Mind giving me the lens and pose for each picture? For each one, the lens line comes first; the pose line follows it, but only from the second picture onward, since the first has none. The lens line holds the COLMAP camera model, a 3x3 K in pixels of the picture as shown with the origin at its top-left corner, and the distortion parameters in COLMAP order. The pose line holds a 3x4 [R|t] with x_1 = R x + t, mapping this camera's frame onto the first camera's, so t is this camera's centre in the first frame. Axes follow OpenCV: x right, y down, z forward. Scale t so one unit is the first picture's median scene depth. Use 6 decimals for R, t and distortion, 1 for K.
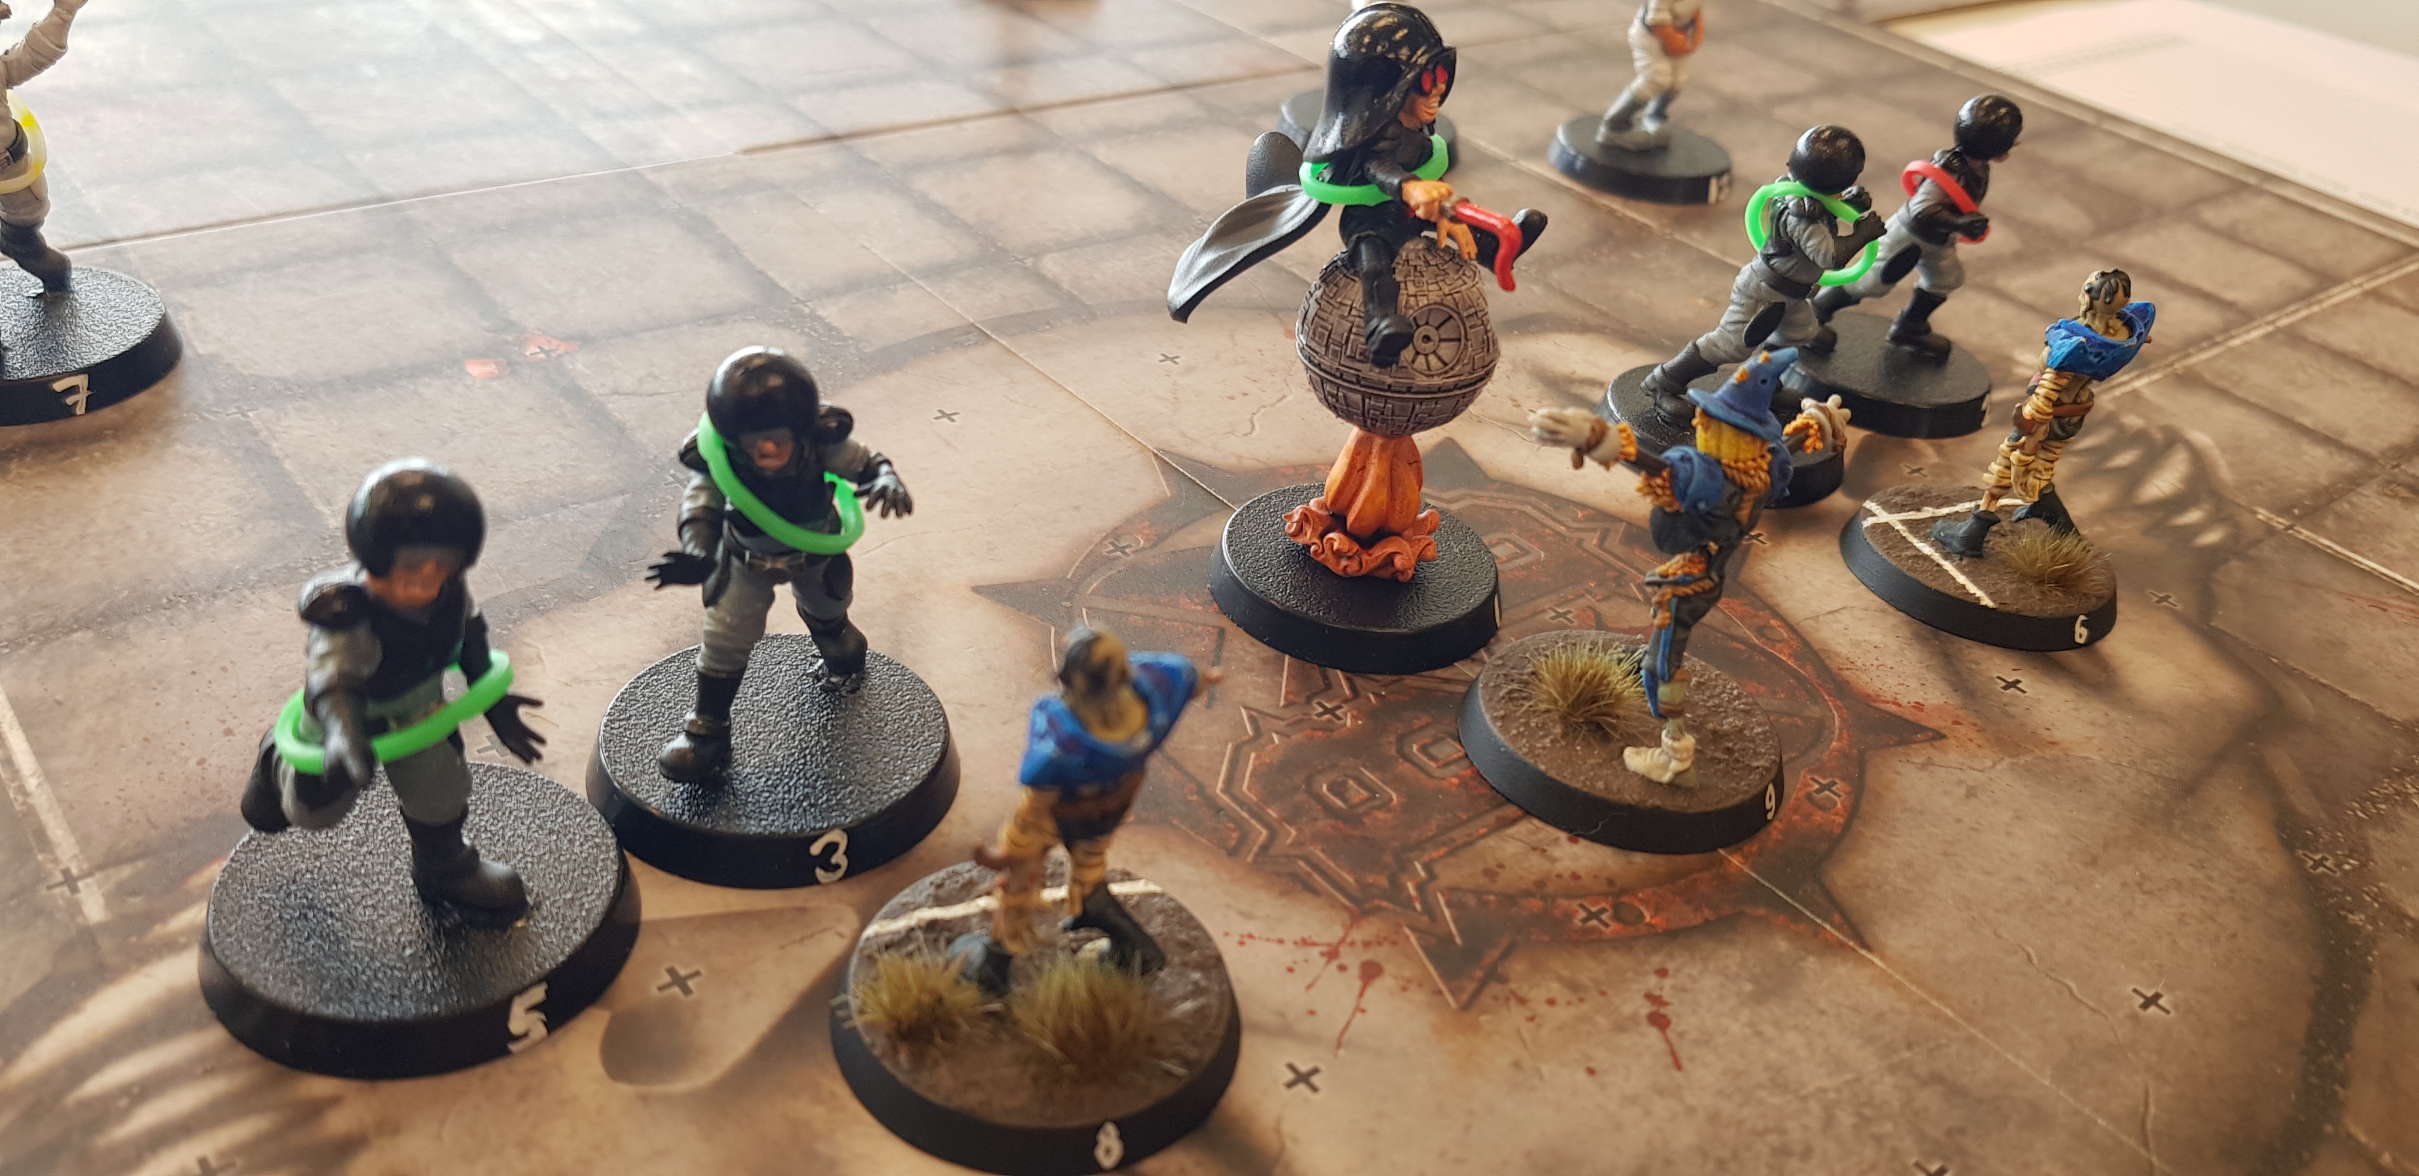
lens RADIAL K [[1910.1, 0, 1209.5], [0, 1910.1, 588.0], [0, 0, 1]] dist [0.060561, -0.161966]
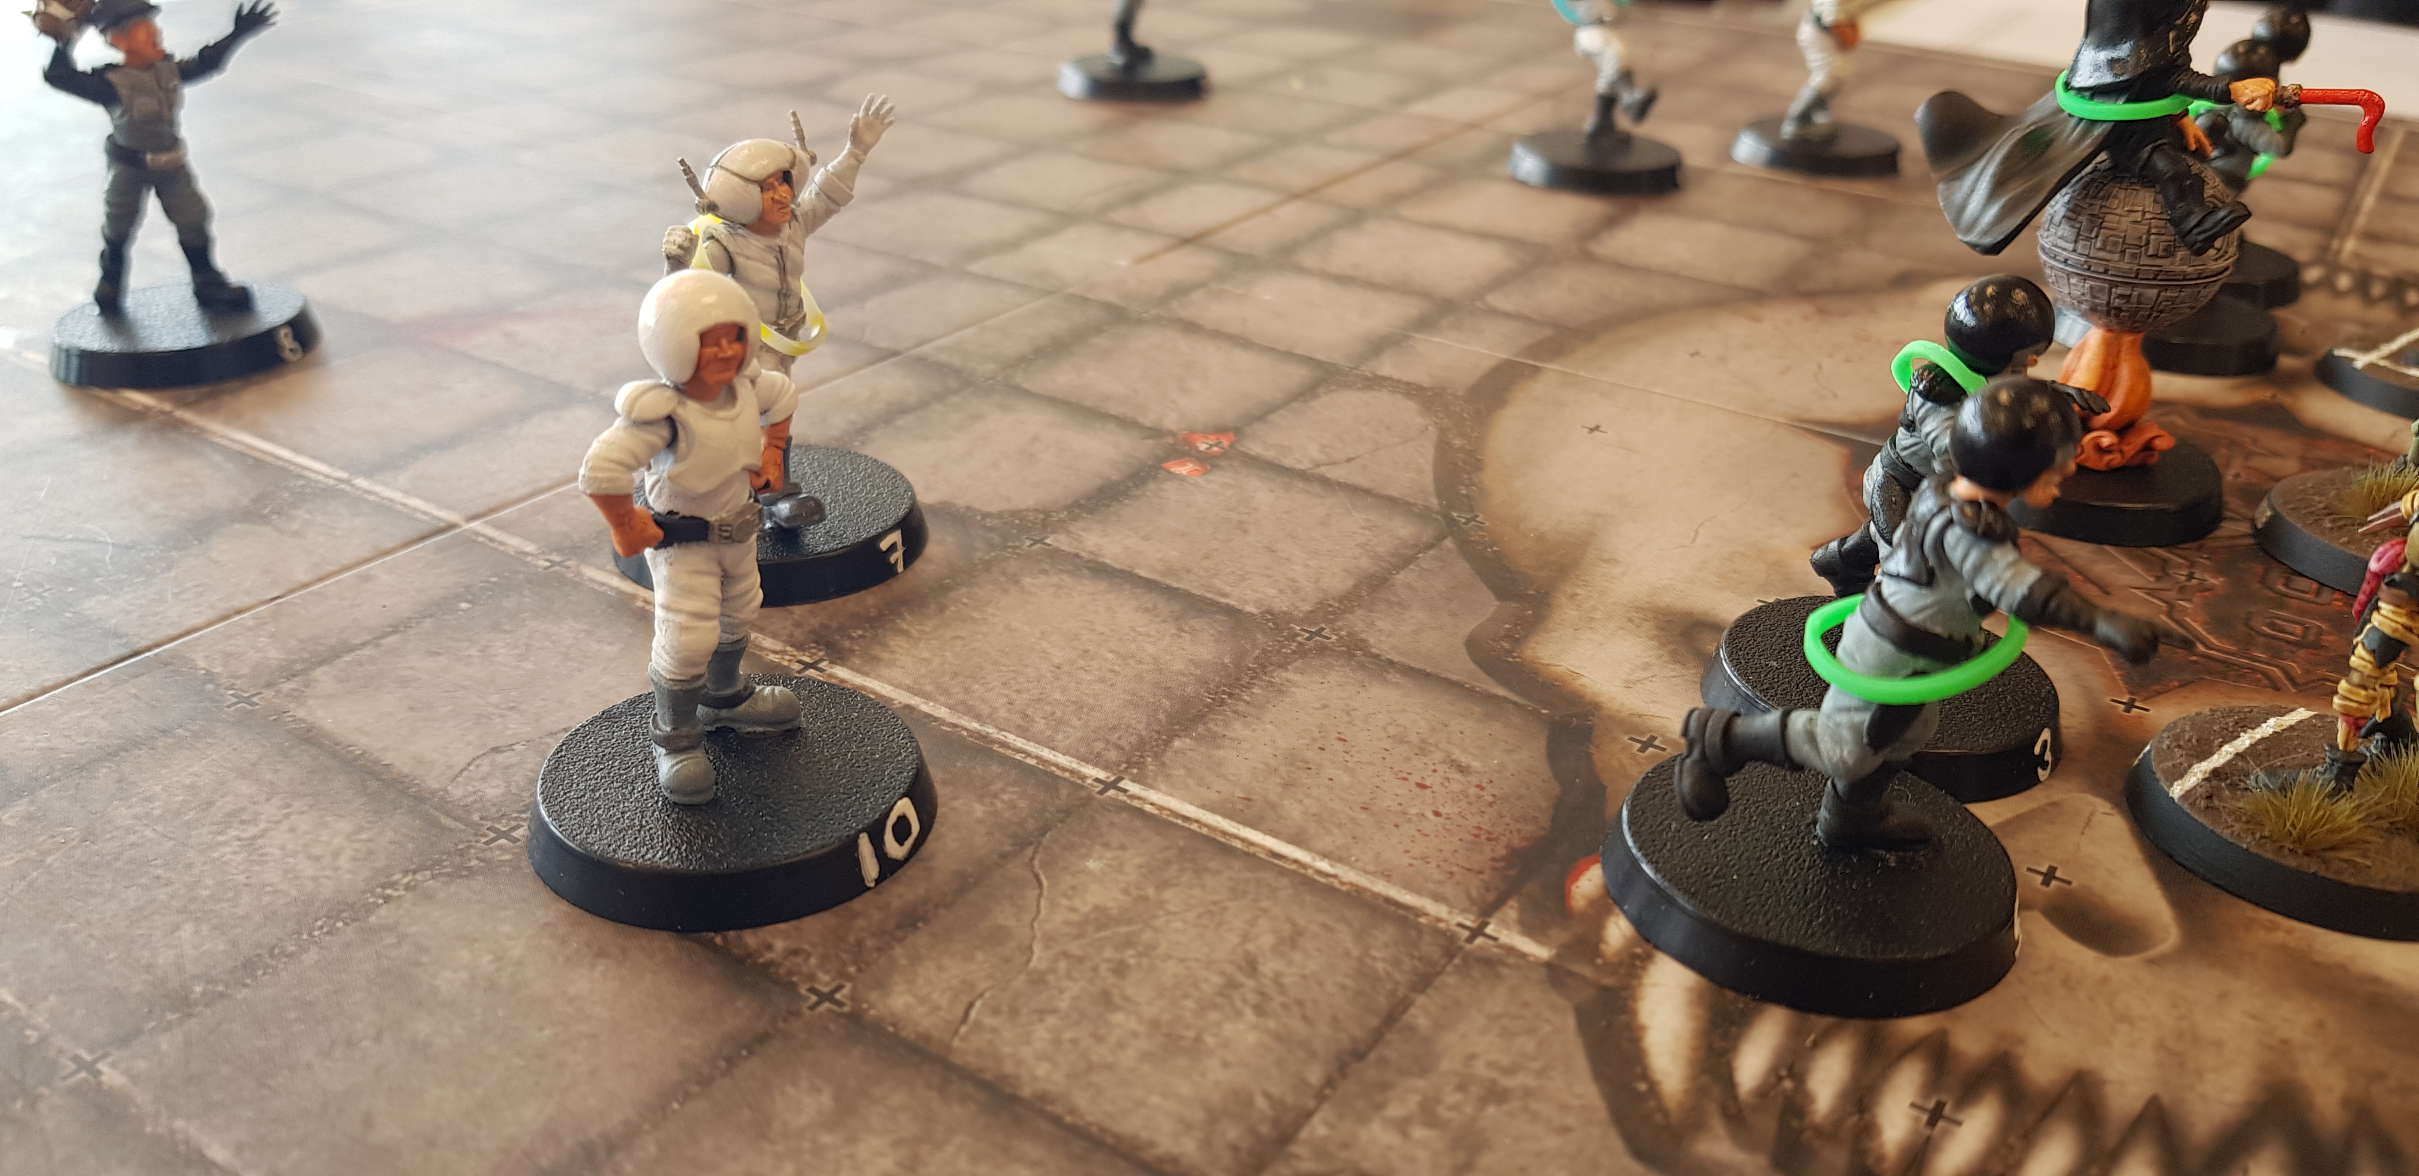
lens RADIAL K [[1910.1, 0, 1209.5], [0, 1910.1, 588.0], [0, 0, 1]] dist [0.060561, -0.161966]
pose [[0.953148, -0.208753, 0.218933, -0.629770], [0.225404, 0.972780, -0.053773, 0.002964], [-0.201748, 0.100602, 0.974257, 0.037744]]
